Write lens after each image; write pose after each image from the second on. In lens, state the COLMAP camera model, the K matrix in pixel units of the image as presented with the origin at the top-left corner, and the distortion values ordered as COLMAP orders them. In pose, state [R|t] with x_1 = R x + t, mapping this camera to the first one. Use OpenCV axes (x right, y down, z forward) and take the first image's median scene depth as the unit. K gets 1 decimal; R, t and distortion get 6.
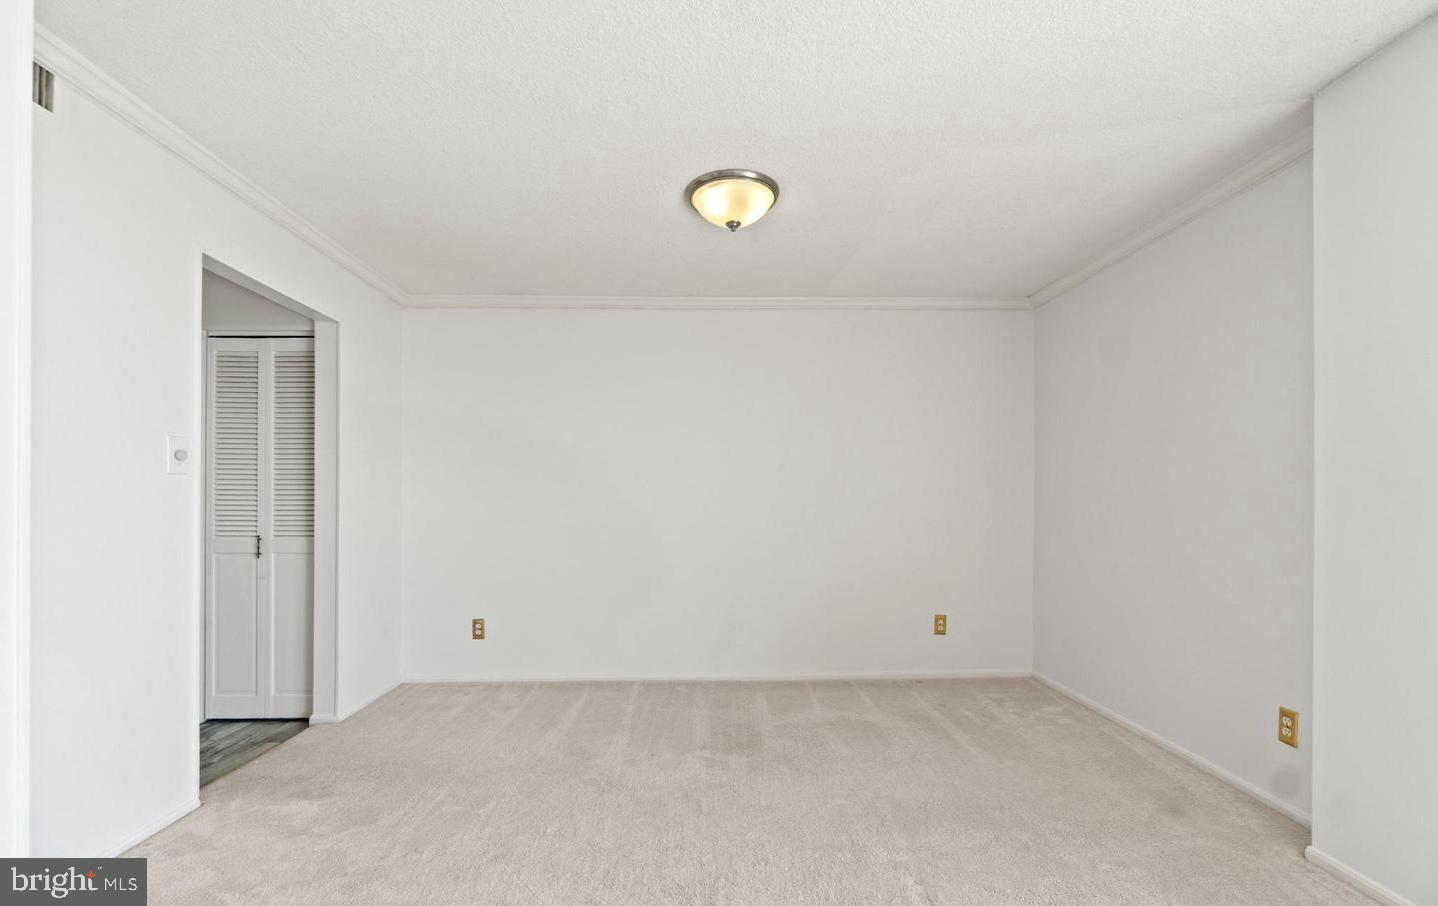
lens RADIAL K [[620.7, 0, 718.4], [0, 620.7, 499.2], [0, 0, 1]] dist [-0.017019, -0.000026]
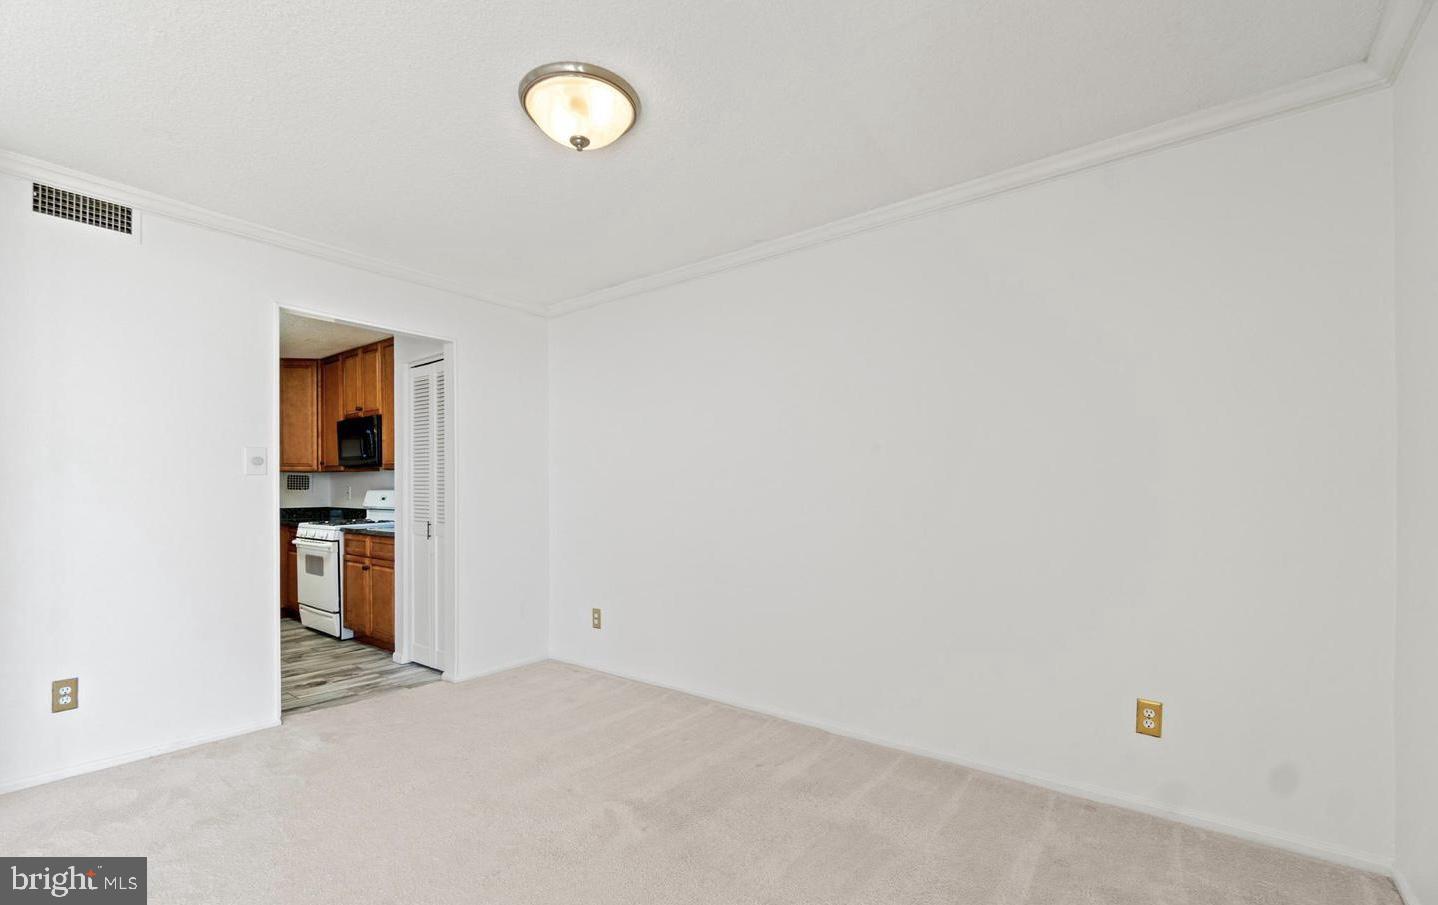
lens RADIAL K [[621.2, 0, 718.3], [0, 621.2, 492.2], [0, 0, 1]] dist [-0.014812, 0.000226]
pose [[0.768430, -0.000019, -0.639934, 0.513053], [0.002793, 0.999991, 0.003324, -0.003372], [0.639928, -0.004341, 0.768423, 0.406328]]
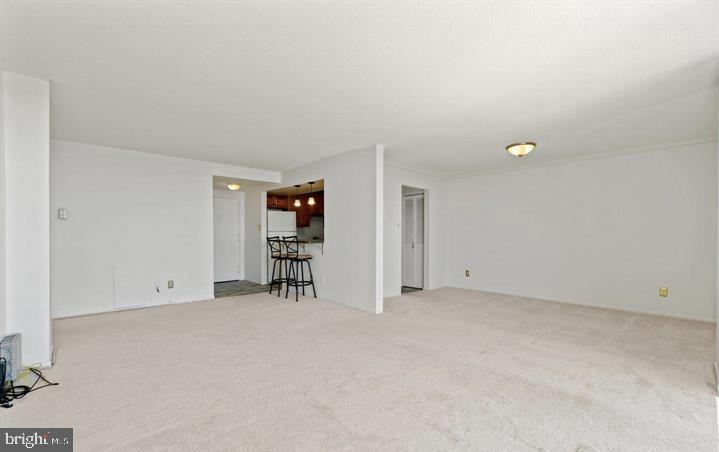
lens RADIAL K [[308.5, 0, 352.5], [0, 308.5, 233.0], [0, 0, 1]] dist [-0.018212, 0.000101]
pose [[0.654124, -0.003399, -0.756380, 0.553773], [-0.003608, 0.999965, -0.007613, 0.009015], [0.756379, 0.007709, 0.654088, -0.663072]]
